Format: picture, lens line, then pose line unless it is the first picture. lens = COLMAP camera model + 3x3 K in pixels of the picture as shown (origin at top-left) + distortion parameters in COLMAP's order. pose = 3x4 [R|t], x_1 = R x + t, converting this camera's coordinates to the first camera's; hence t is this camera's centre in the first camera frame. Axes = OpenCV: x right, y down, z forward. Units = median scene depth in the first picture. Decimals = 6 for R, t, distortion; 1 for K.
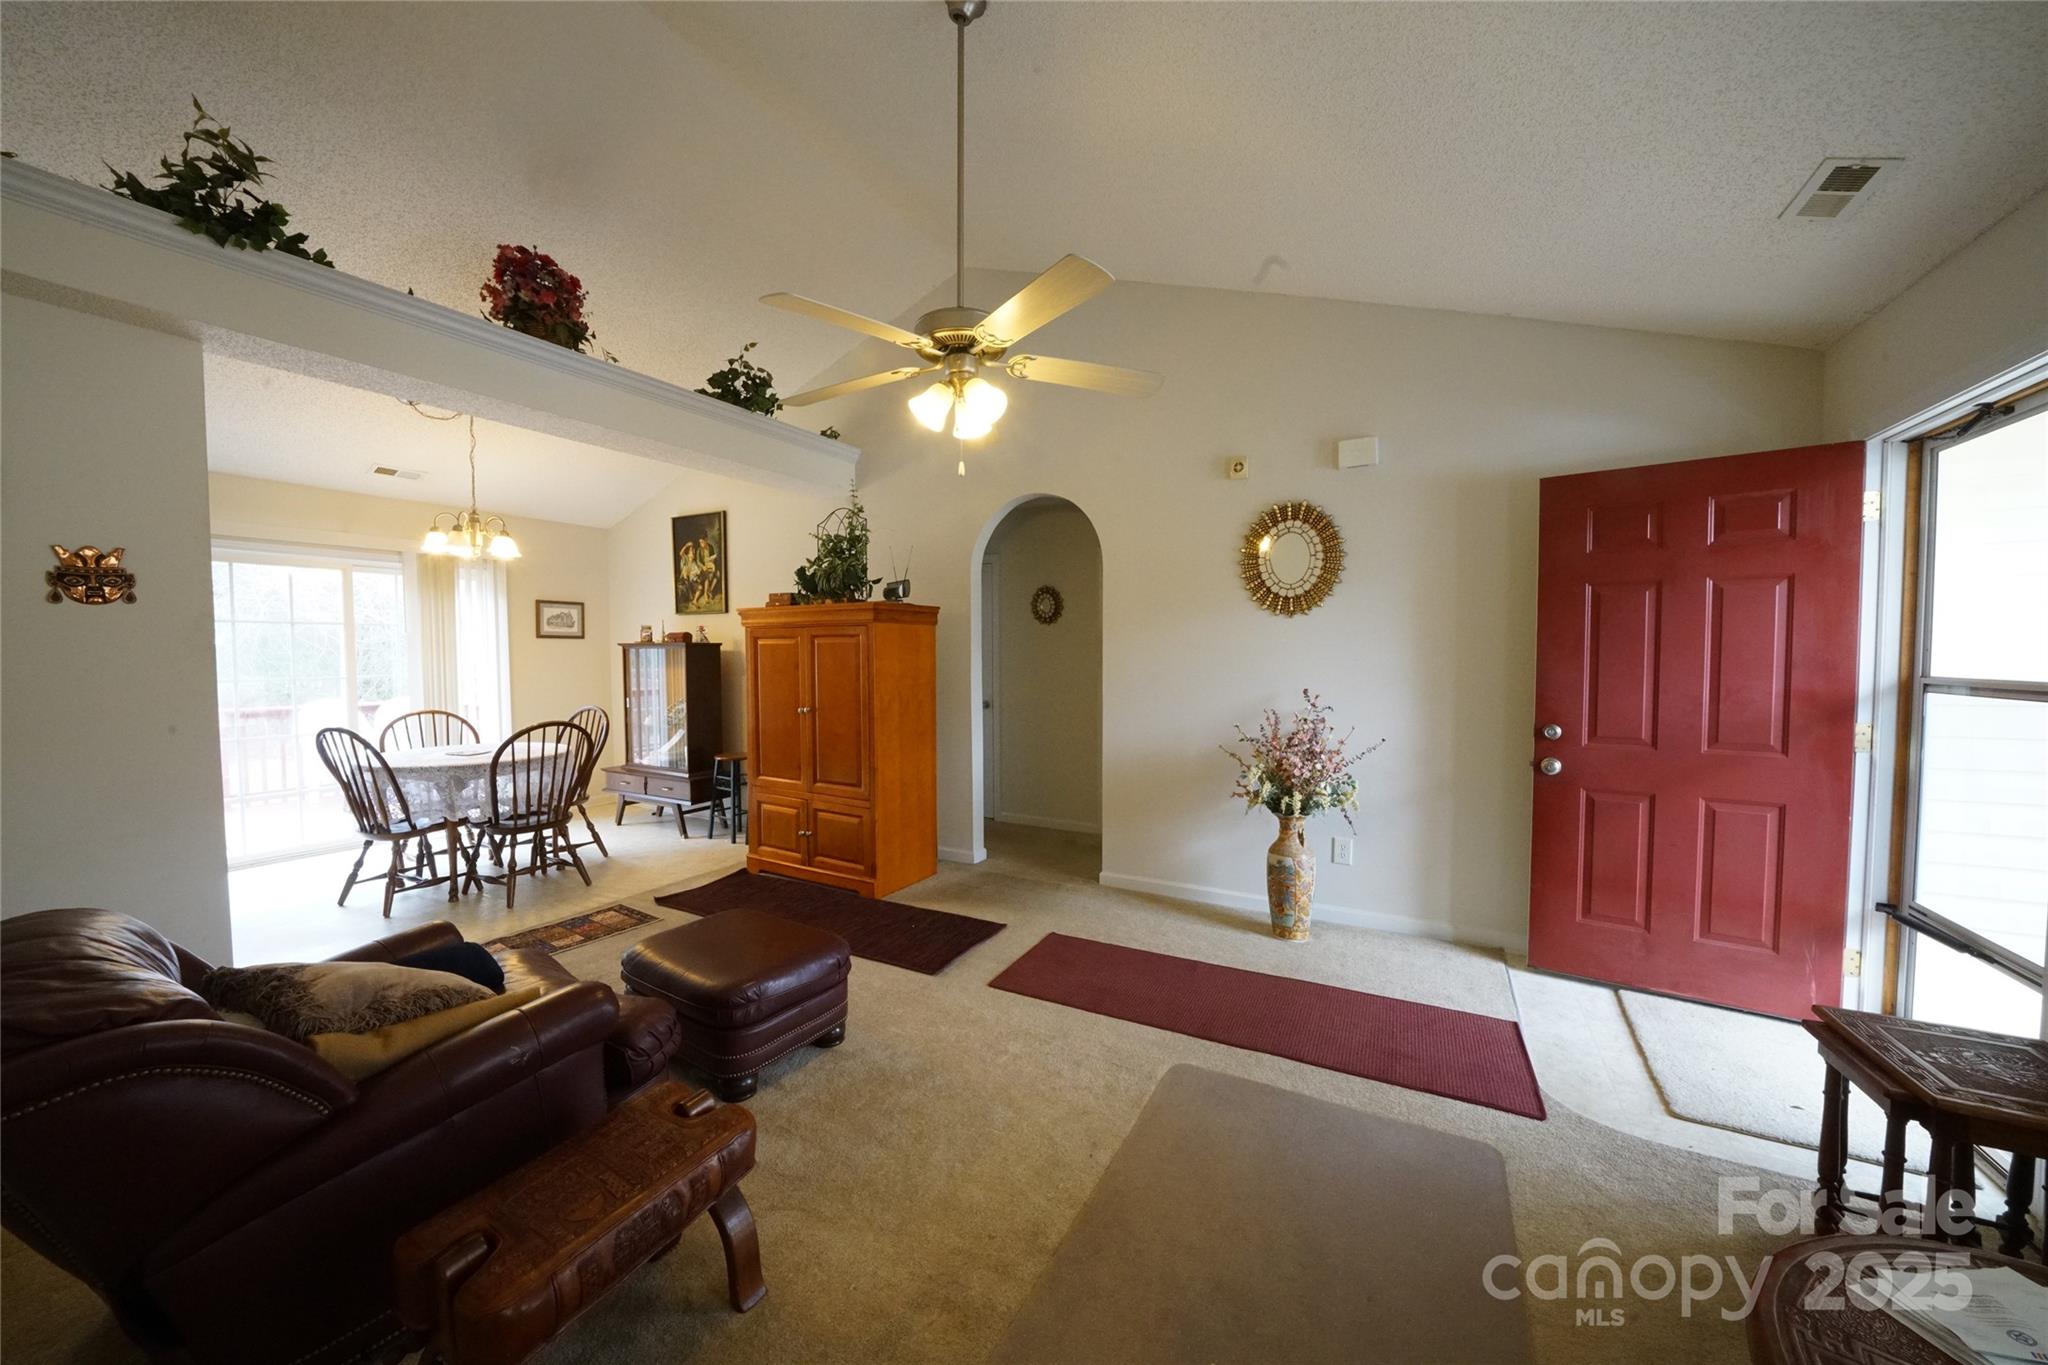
lens RADIAL K [[726.9, 0, 1008.0], [0, 726.9, 687.1], [0, 0, 1]] dist [-0.015062, -0.000152]
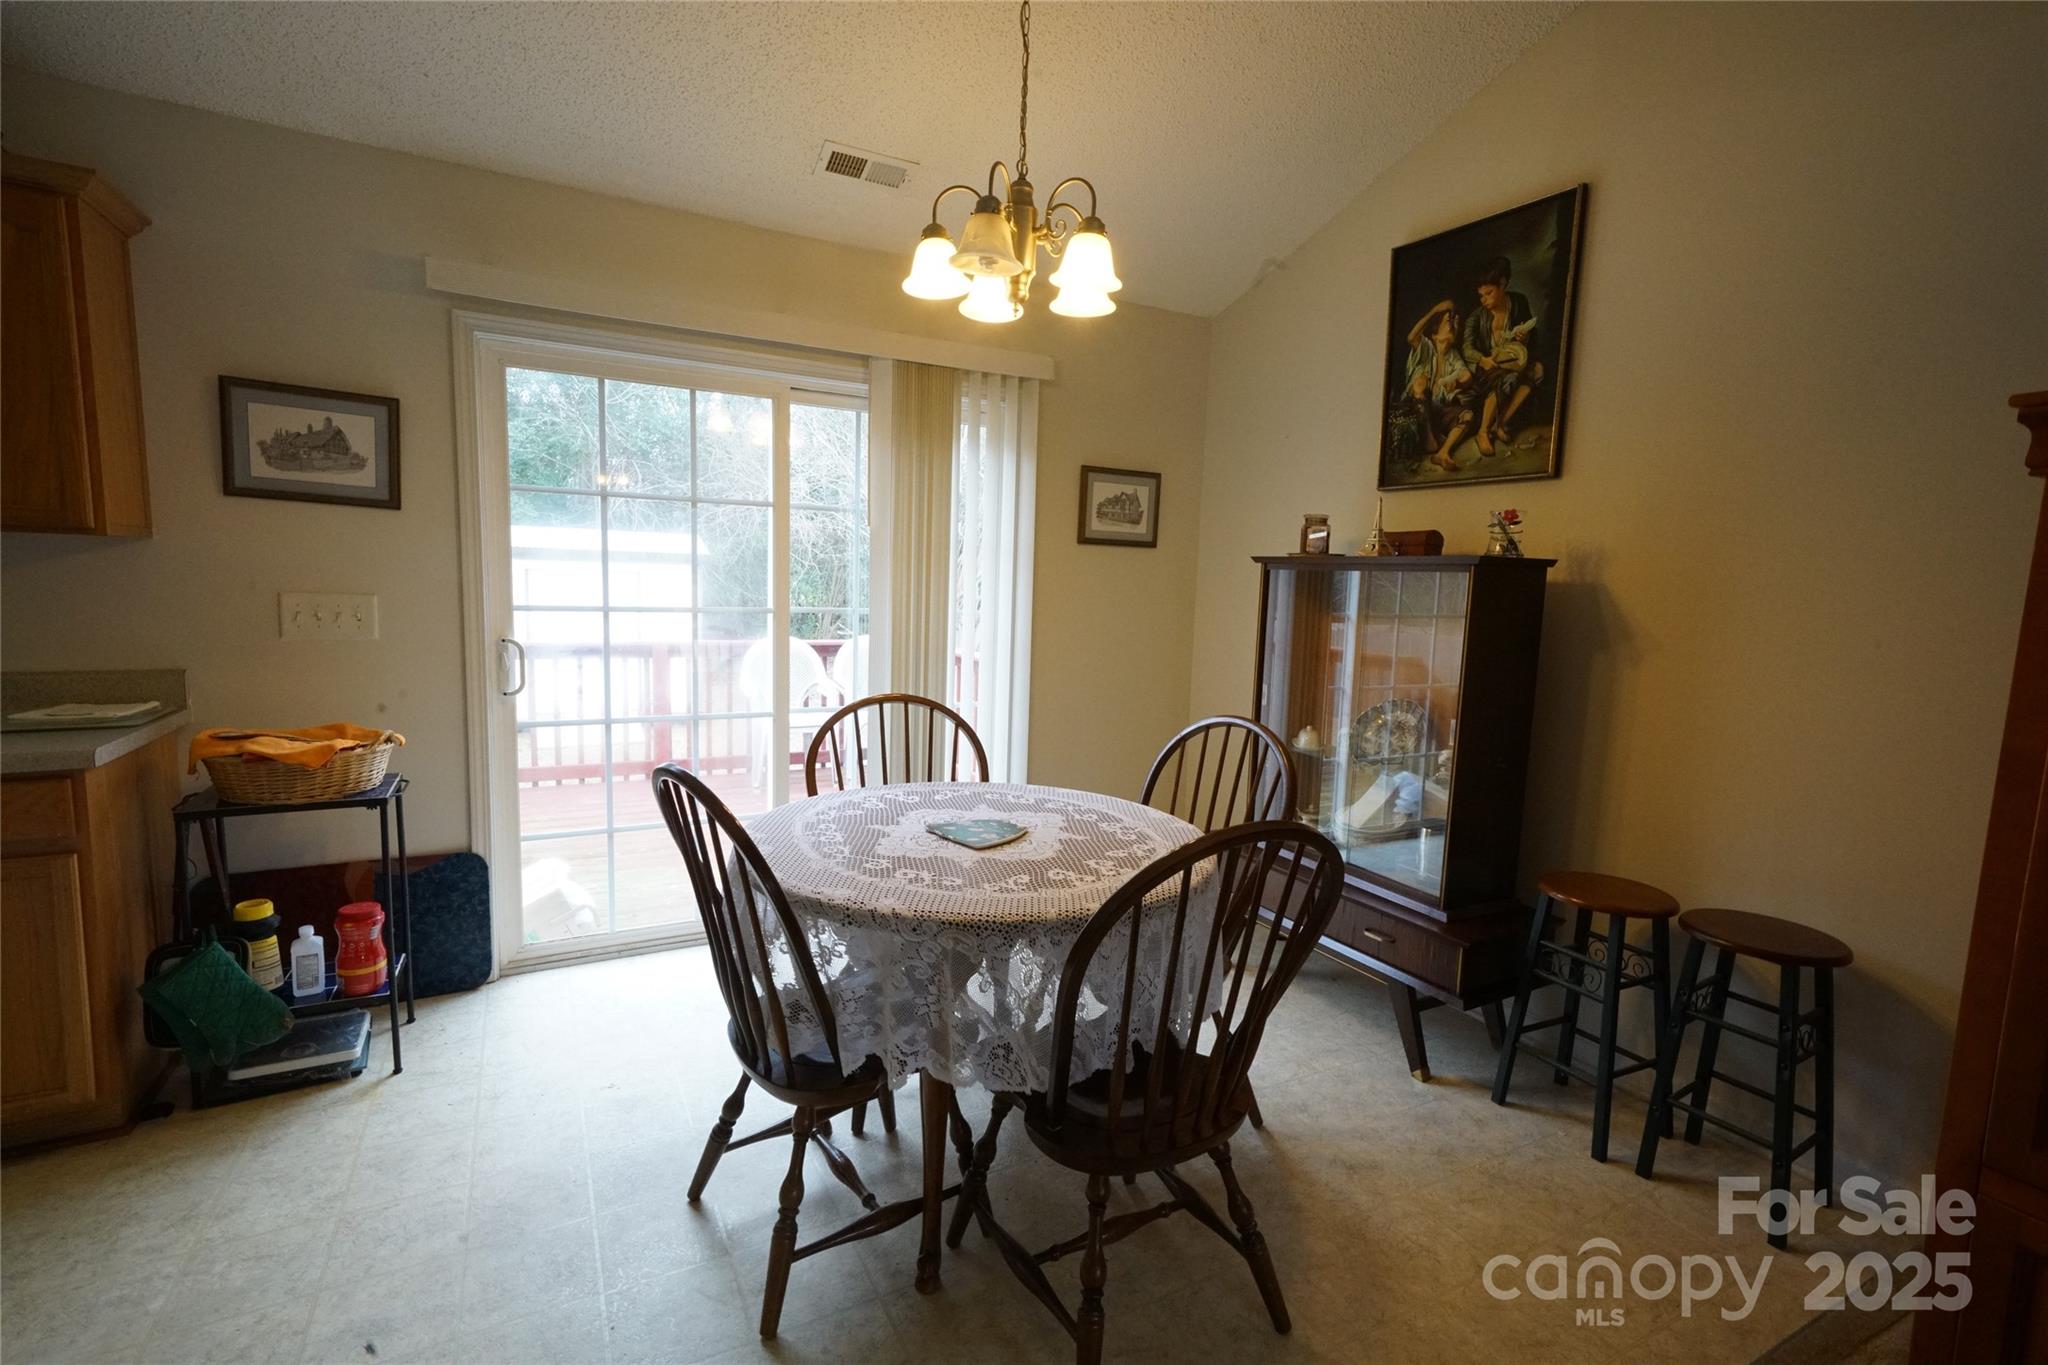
lens RADIAL K [[938.8, 0, 1022.5], [0, 938.8, 681.9], [0, 0, 1]] dist [0.001239, -0.000106]
pose [[0.853050, 0.084646, -0.514919, -0.385789], [-0.055575, 0.995881, 0.071641, -0.019356], [0.518862, -0.032496, 0.854240, 0.475911]]
